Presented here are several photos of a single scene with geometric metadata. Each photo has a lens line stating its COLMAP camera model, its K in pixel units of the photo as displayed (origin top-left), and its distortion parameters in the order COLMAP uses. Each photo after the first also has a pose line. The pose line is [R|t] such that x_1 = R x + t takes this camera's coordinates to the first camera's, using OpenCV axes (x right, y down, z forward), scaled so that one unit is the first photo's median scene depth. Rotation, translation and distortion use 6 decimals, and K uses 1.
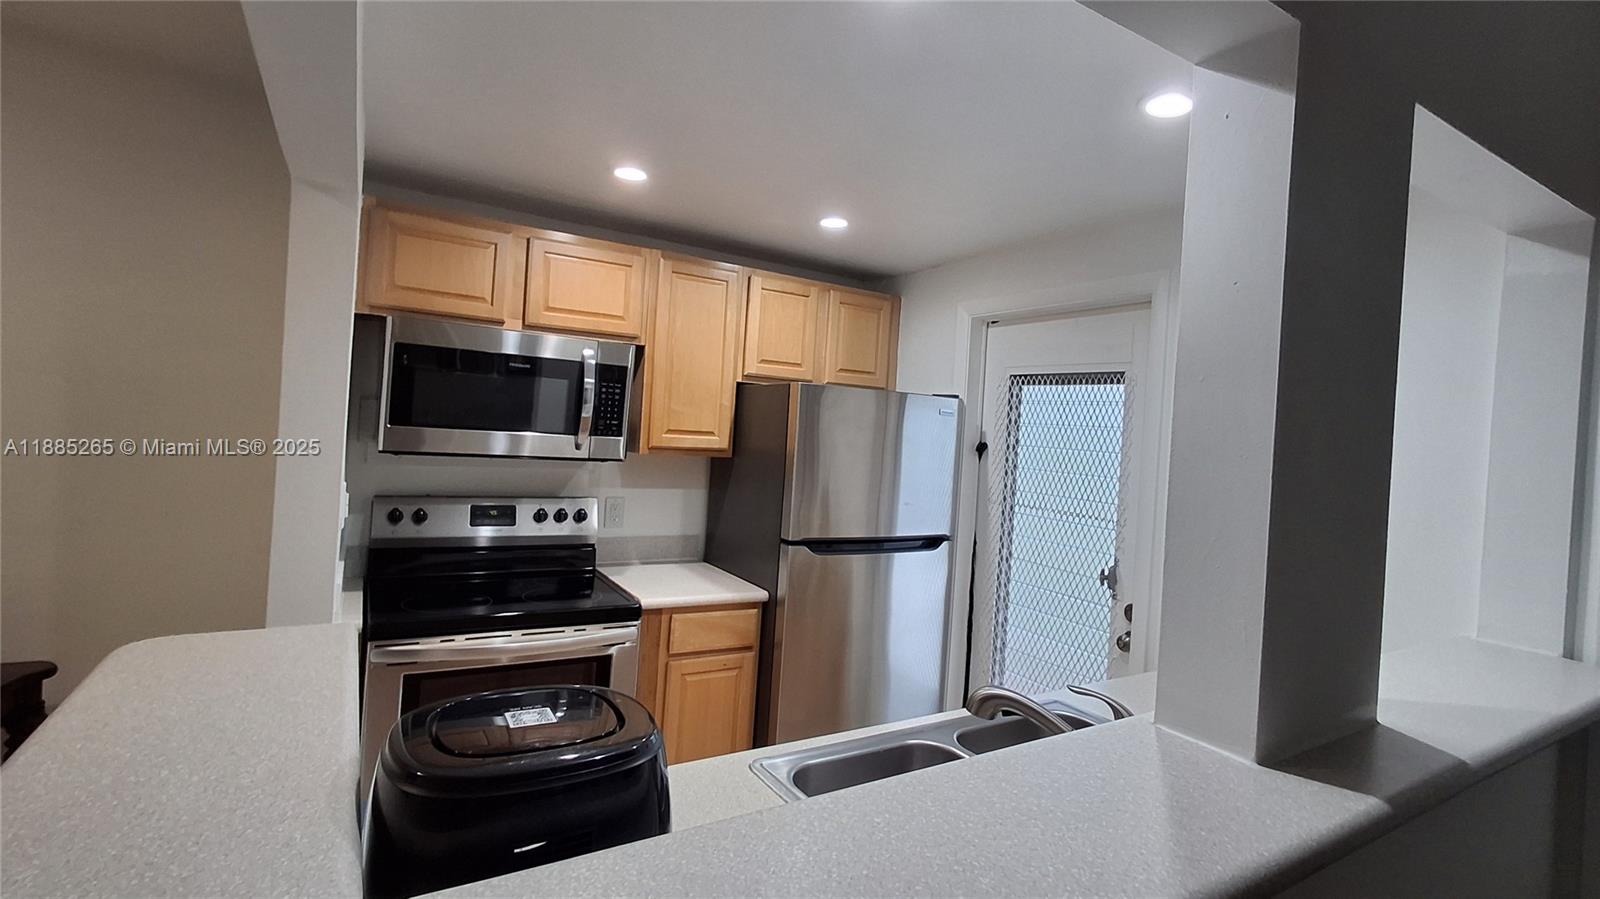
lens RADIAL K [[728.0, 0, 808.1], [0, 728.0, 446.1], [0, 0, 1]] dist [-0.004064, 0.003338]
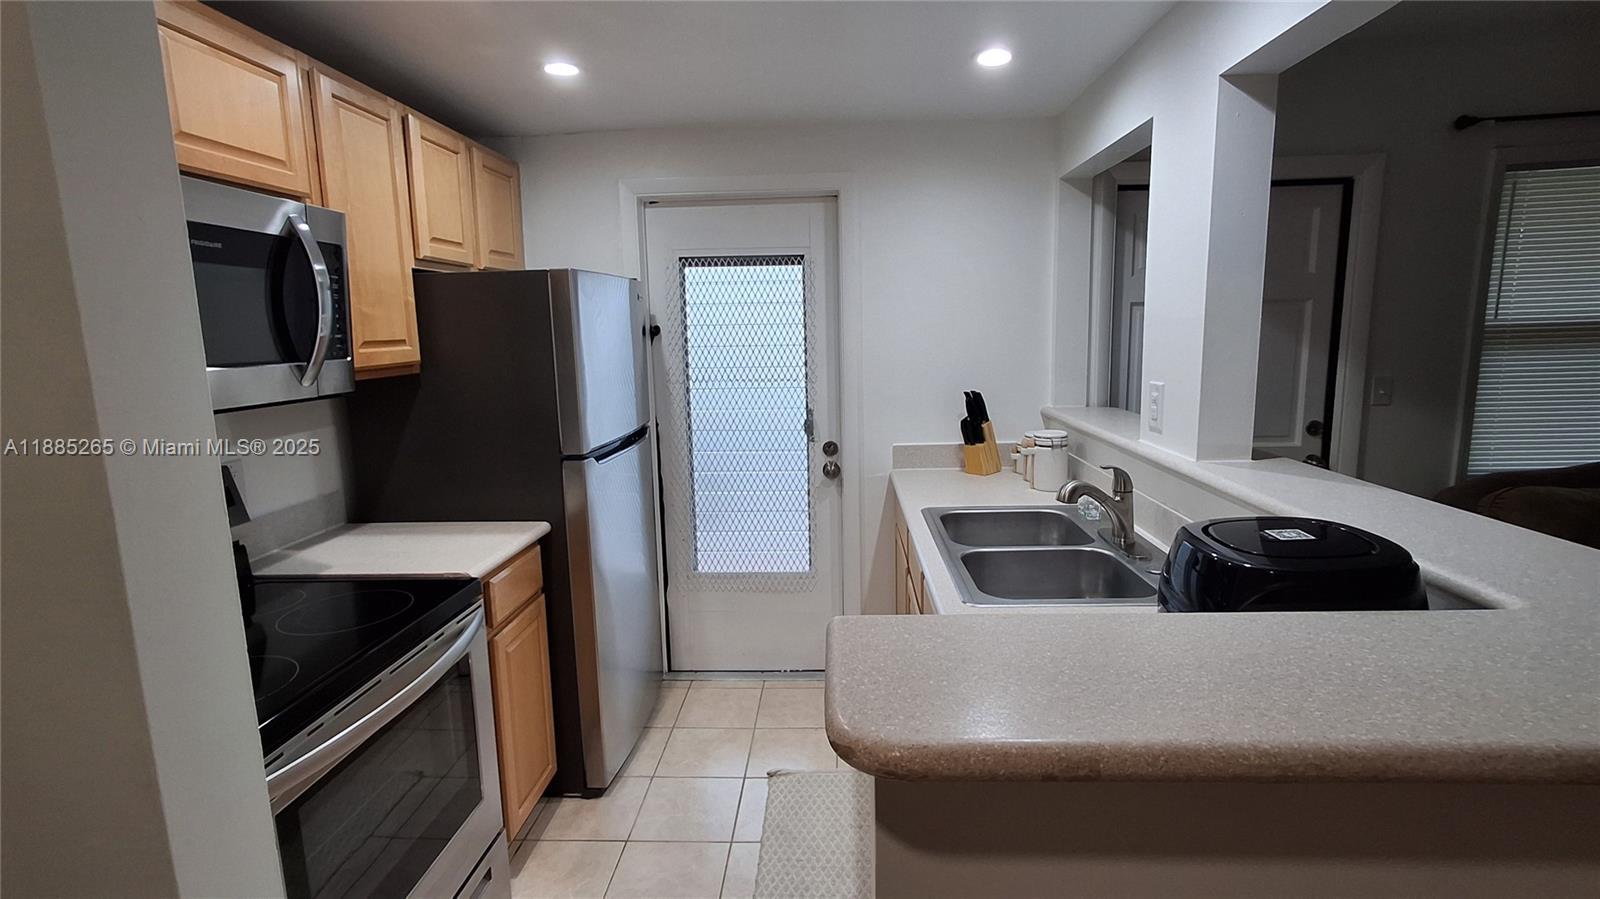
lens RADIAL K [[728.0, 0, 792.7], [0, 728.0, 449.8], [0, 0, 1]] dist [-0.004064, 0.003338]
pose [[0.567729, -0.213720, 0.794989, -0.512499], [0.077367, 0.975290, 0.206941, -0.032897], [-0.819572, -0.055980, 0.570236, 0.265725]]
